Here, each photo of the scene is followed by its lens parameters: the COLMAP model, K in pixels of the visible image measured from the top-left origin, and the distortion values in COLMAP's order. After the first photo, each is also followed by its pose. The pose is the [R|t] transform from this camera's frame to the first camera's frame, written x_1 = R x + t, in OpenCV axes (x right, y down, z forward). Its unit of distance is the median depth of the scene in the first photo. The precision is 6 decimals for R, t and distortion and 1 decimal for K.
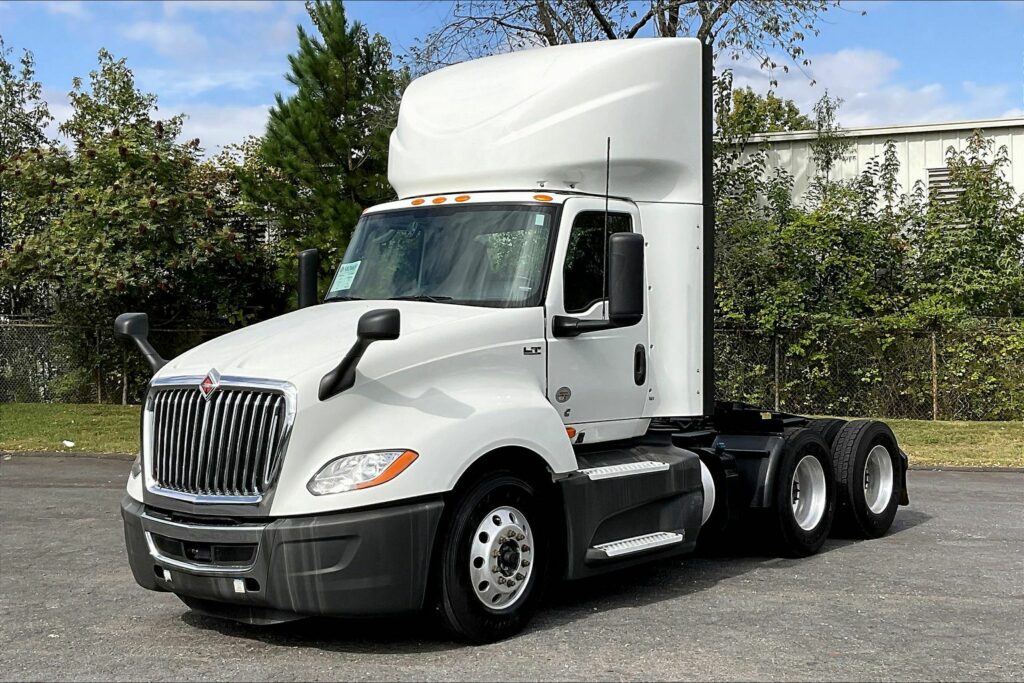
lens RADIAL K [[1399.1, 0, 512.3], [0, 1399.1, 339.8], [0, 0, 1]] dist [0.114289, 0.000000]
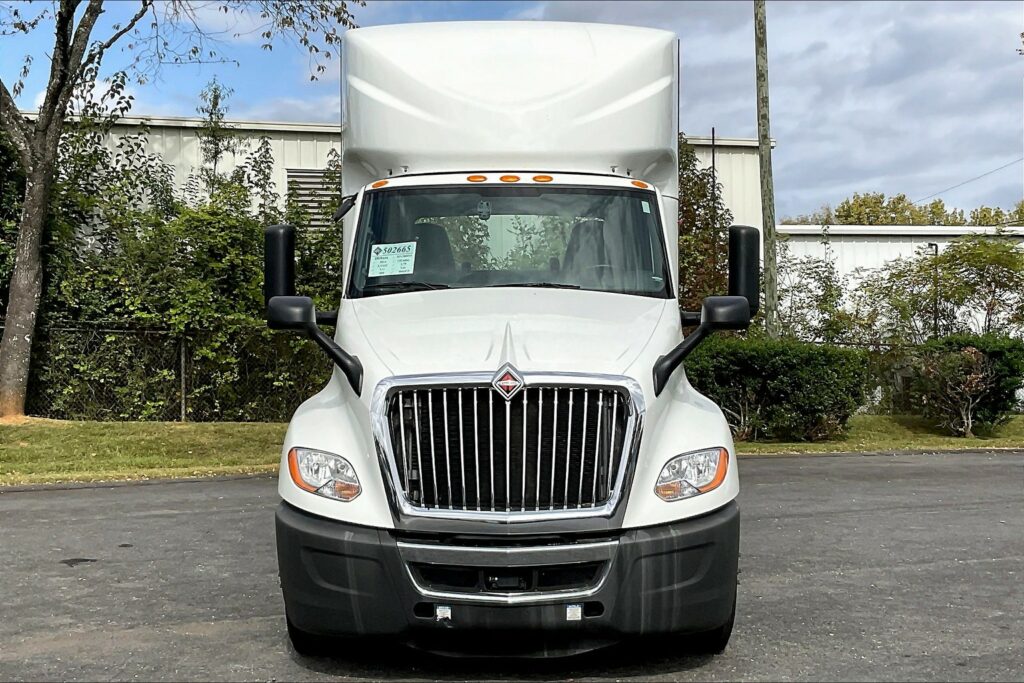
lens RADIAL K [[1495.8, 0, 515.4], [0, 1495.8, 349.2], [0, 0, 1]] dist [0.058031, 0.000000]
pose [[0.787544, 0.000154, 0.616258, -0.243537], [-0.000833, 0.999999, 0.000815, 0.003574], [-0.616257, -0.001155, 0.787544, 0.090977]]
